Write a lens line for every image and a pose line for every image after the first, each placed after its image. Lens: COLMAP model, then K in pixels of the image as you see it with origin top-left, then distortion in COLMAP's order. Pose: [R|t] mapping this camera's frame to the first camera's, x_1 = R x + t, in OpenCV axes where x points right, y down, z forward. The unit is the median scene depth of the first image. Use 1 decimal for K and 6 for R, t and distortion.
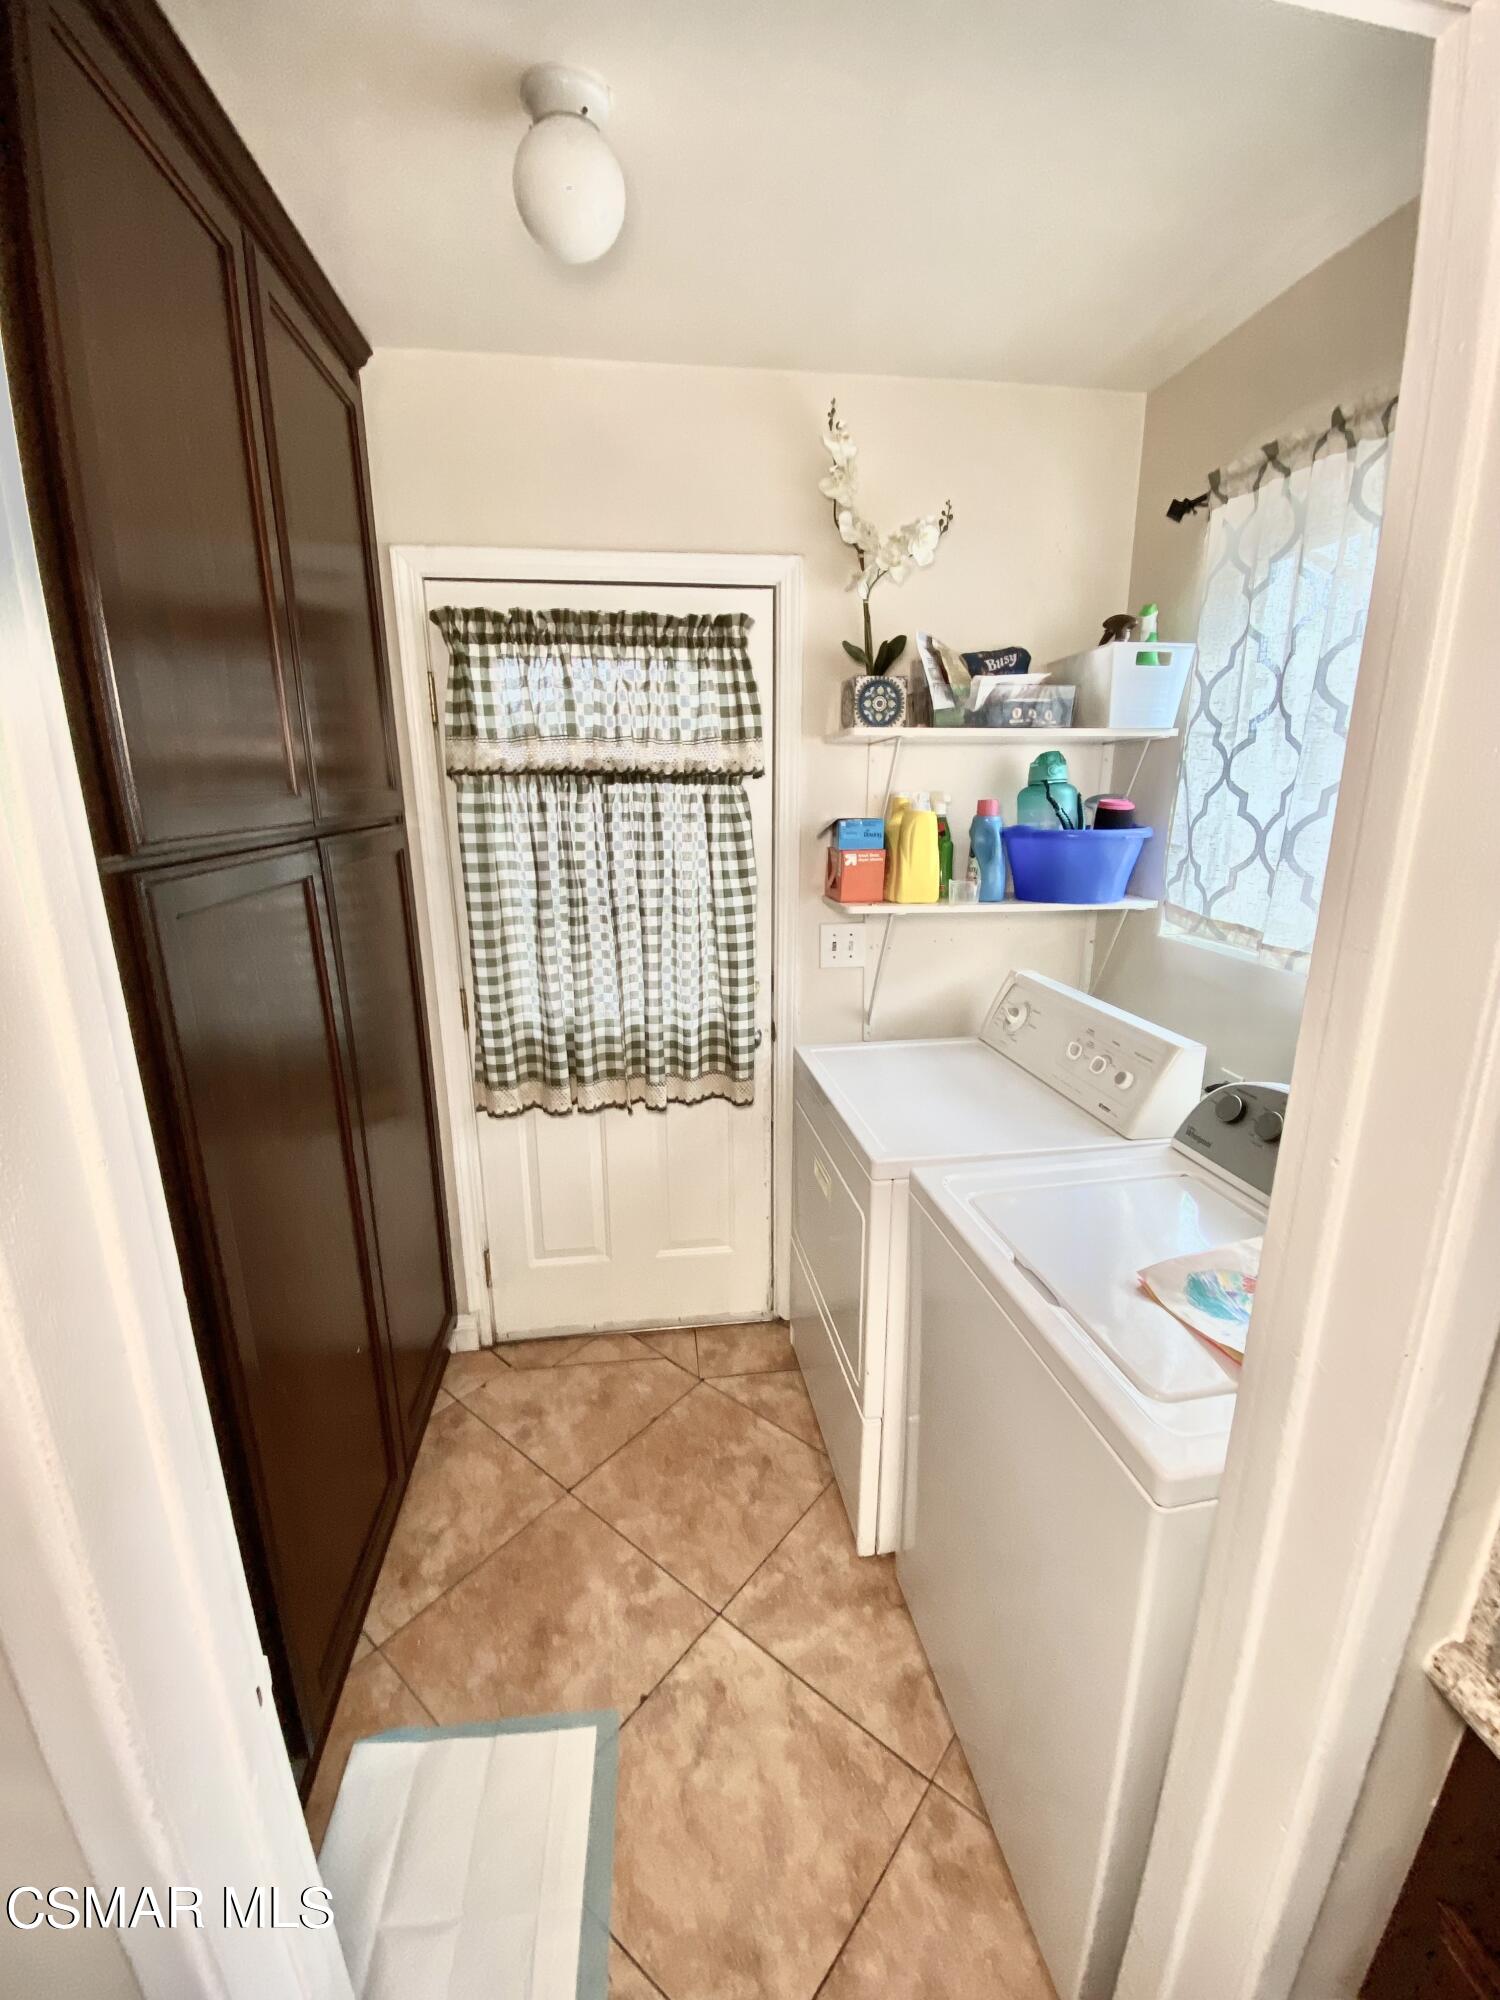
lens RADIAL K [[811.4, 0, 751.6], [0, 811.4, 1006.1], [0, 0, 1]] dist [0.002103, -0.012325]
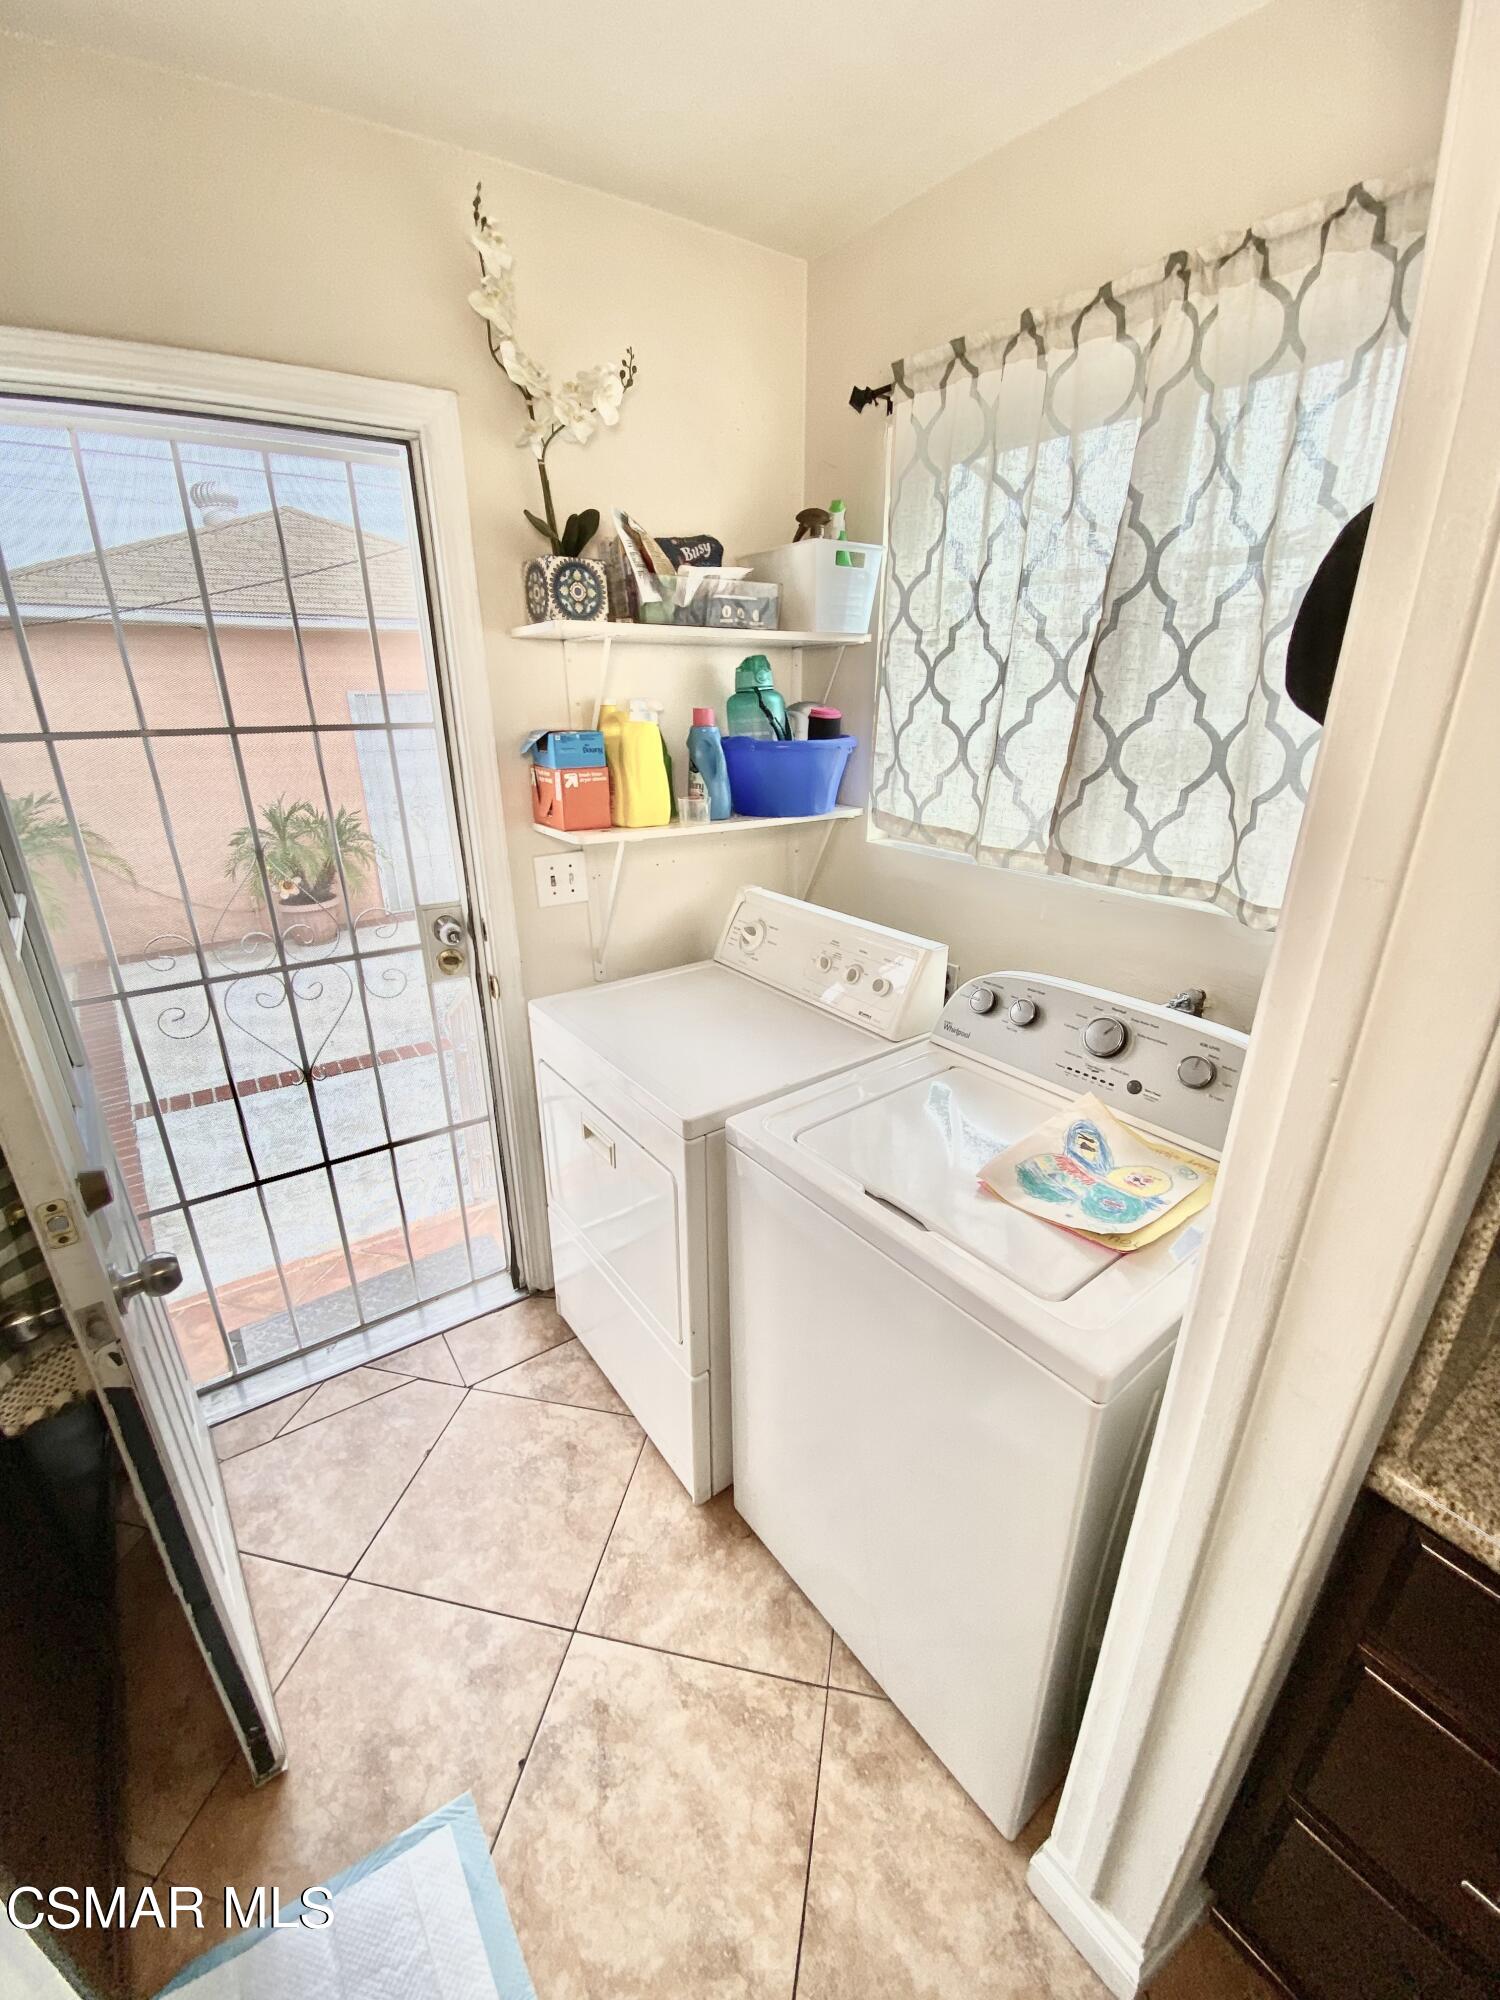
lens RADIAL K [[811.4, 0, 755.0], [0, 811.4, 1010.9], [0, 0, 1]] dist [0.002103, -0.012325]
pose [[0.888602, -0.164202, 0.428280, -0.118838], [0.115220, 0.983695, 0.138087, -0.036992], [-0.443971, -0.073358, 0.893033, 0.126812]]
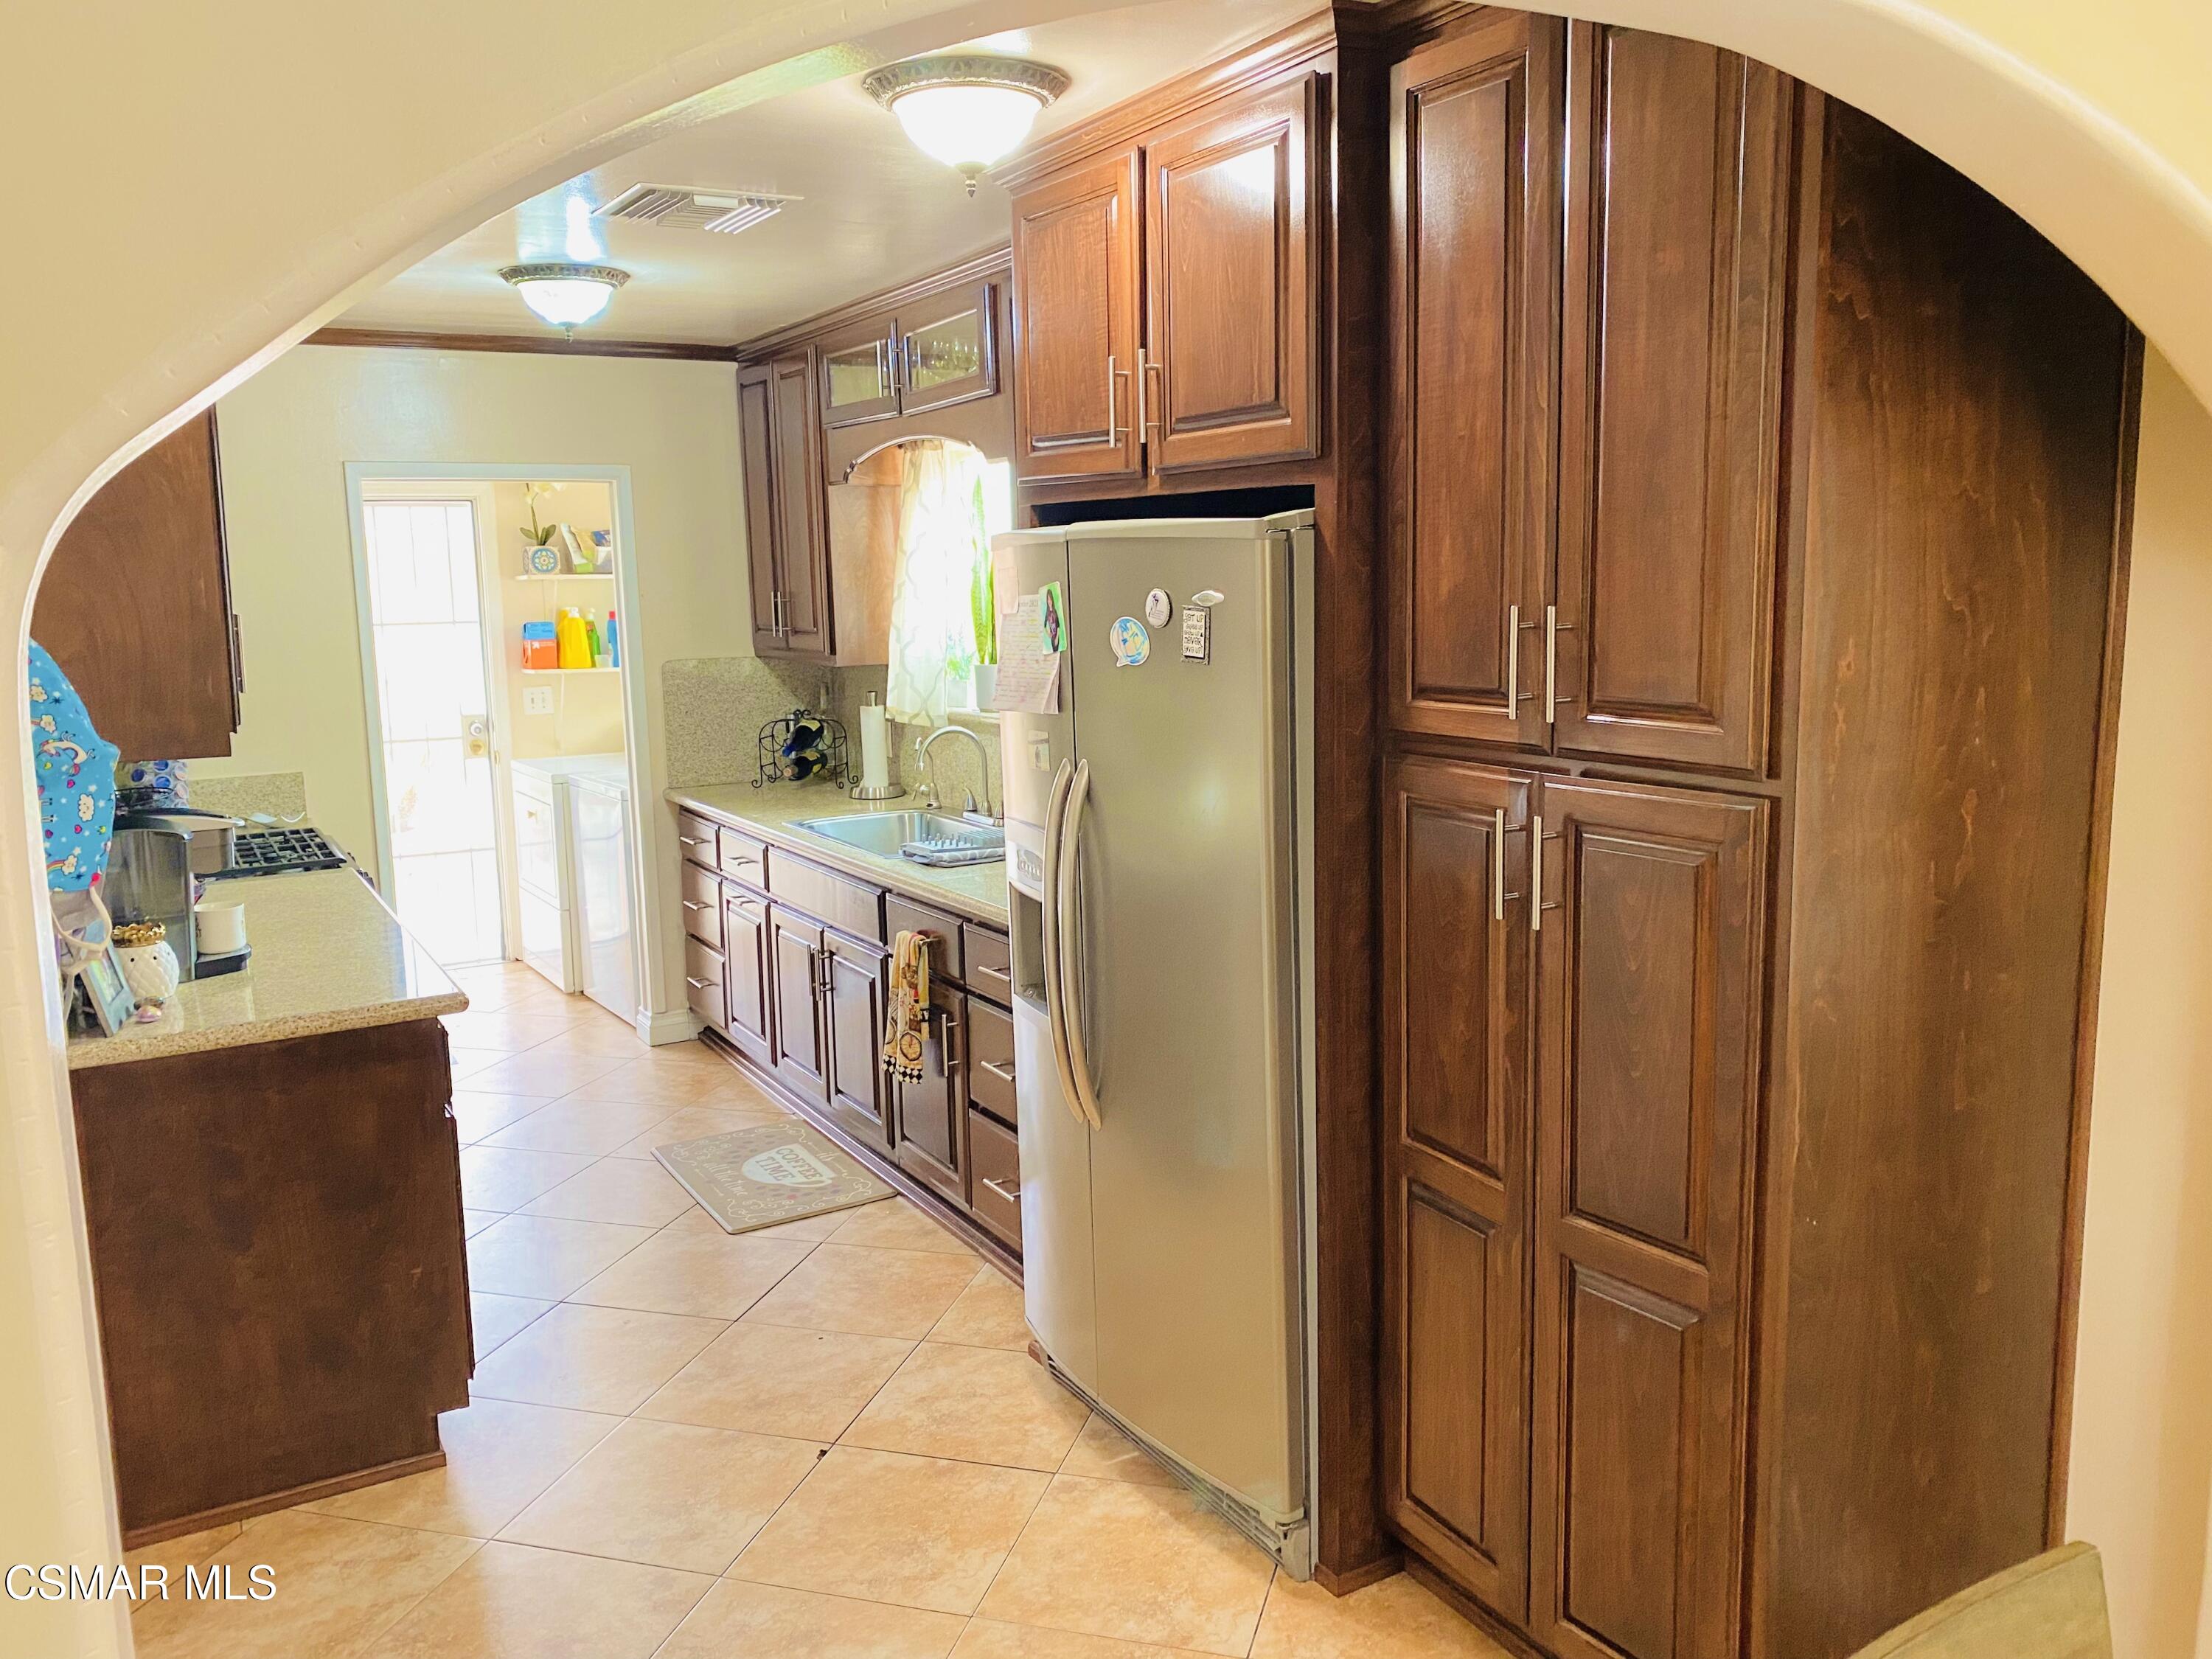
lens RADIAL K [[1678.5, 0, 1115.0], [0, 1678.5, 826.4], [0, 0, 1]] dist [-0.011801, -0.008737]
pose [[0.916764, -0.071771, 0.392929, -0.194233], [0.119247, 0.988041, -0.097751, 0.767542], [-0.381215, 0.136470, 0.914358, -2.970342]]
